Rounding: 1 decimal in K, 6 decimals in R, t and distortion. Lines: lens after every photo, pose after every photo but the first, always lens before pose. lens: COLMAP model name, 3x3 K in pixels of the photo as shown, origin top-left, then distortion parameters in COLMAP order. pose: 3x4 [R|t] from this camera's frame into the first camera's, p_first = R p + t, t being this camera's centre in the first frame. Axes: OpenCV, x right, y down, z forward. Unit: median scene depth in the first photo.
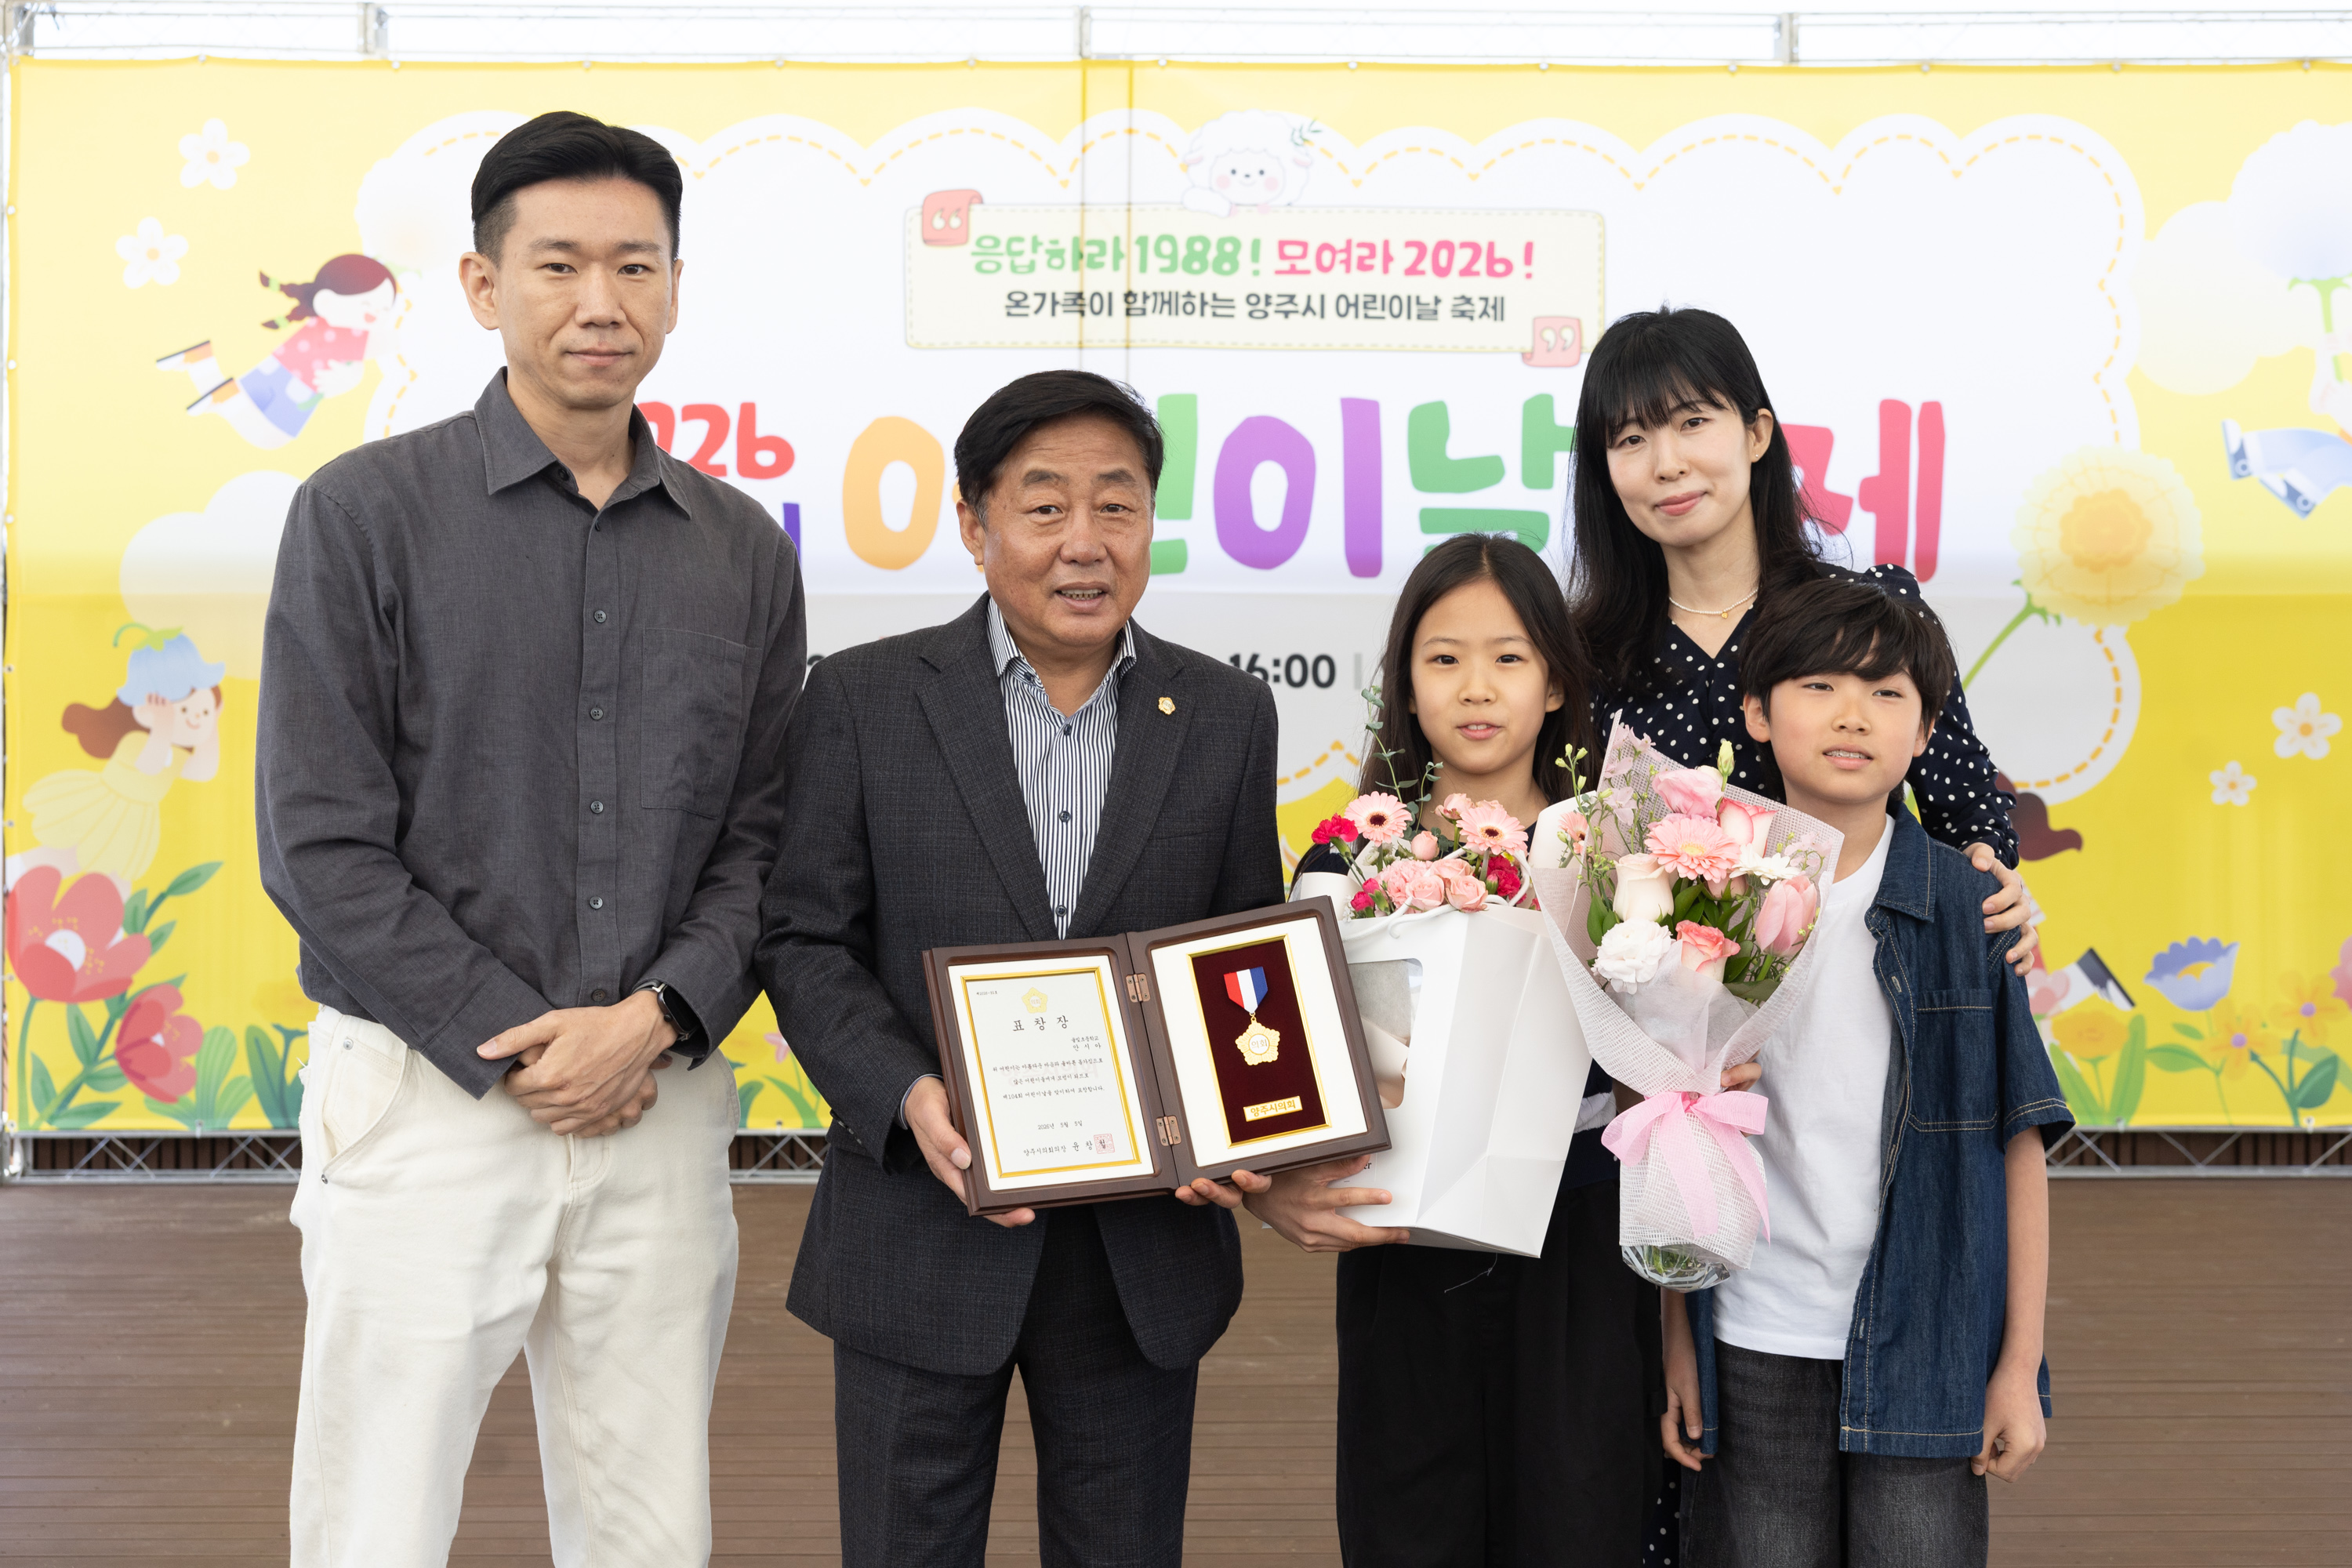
lens RADIAL K [[2642.3, 0, 1176.0], [0, 2642.3, 784.0], [0, 0, 1]] dist [-0.005868, -0.010935]
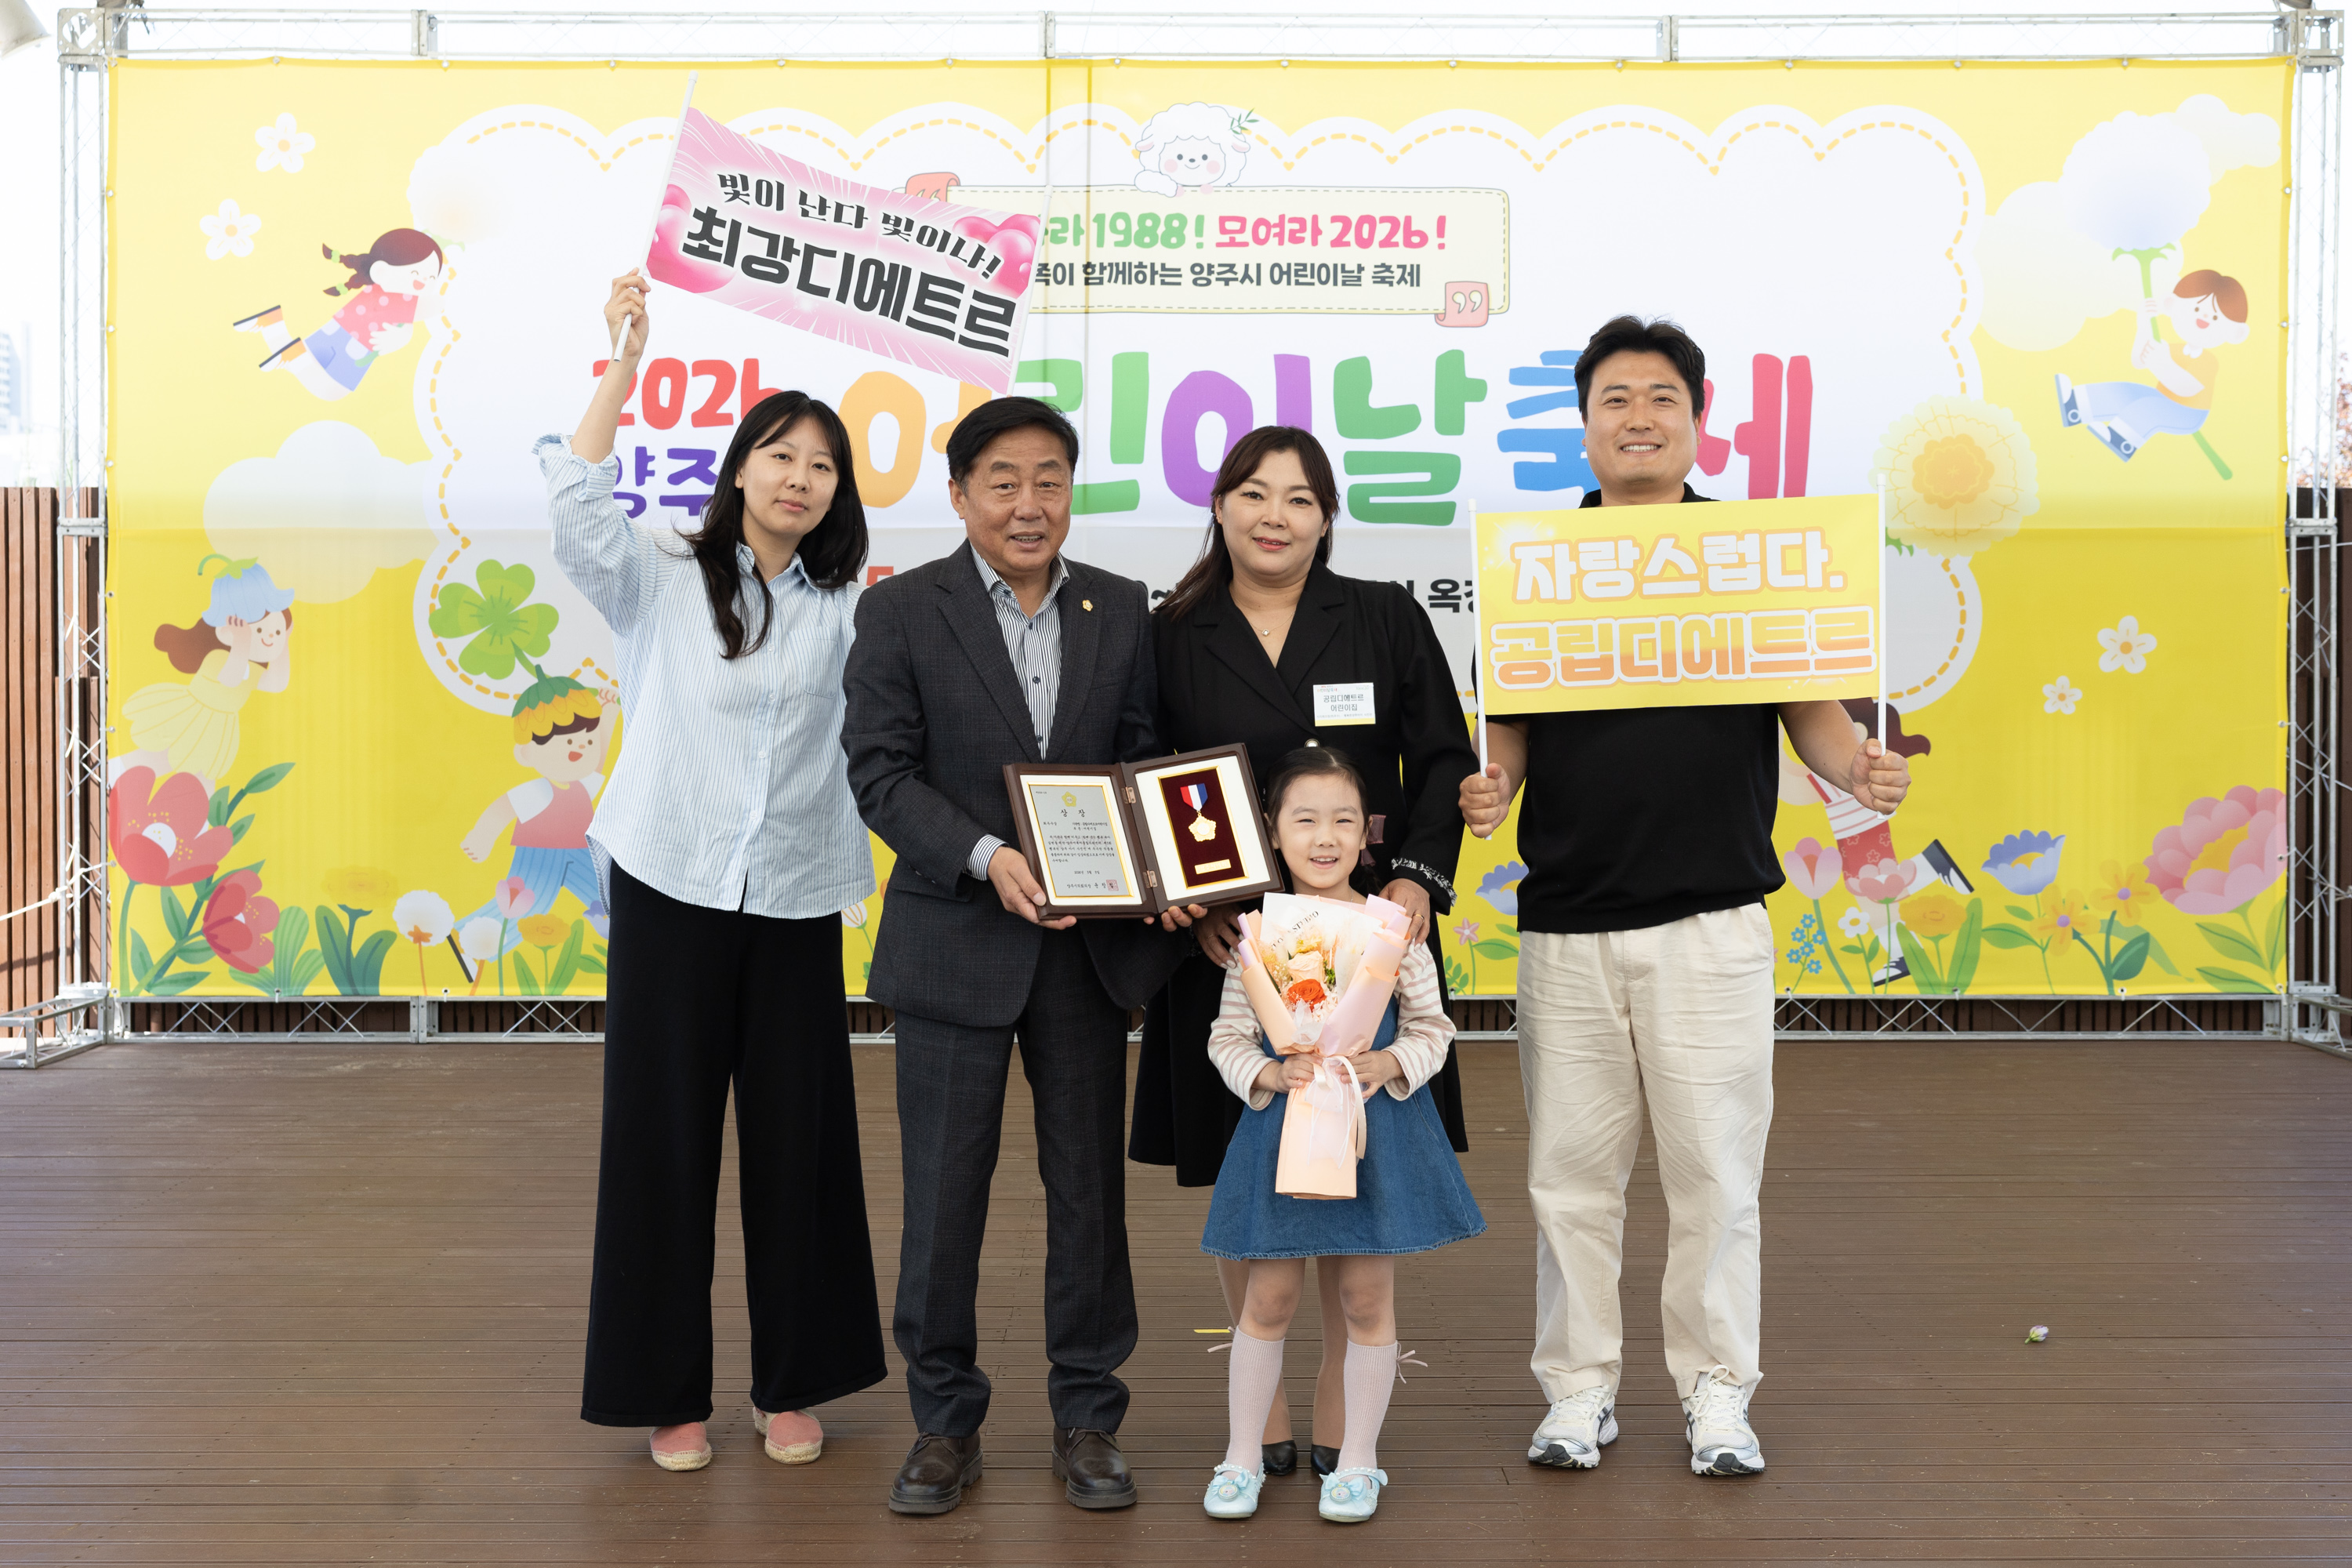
lens RADIAL K [[3013.6, 0, 1229.2], [0, 3013.6, 742.8], [0, 0, 1]] dist [0.052055, -0.022269]
pose [[0.999576, 0.000013, 0.029115, 0.005134], [-0.000527, 0.999844, 0.017658, -0.002559], [-0.029111, -0.017666, 0.999420, -0.301430]]
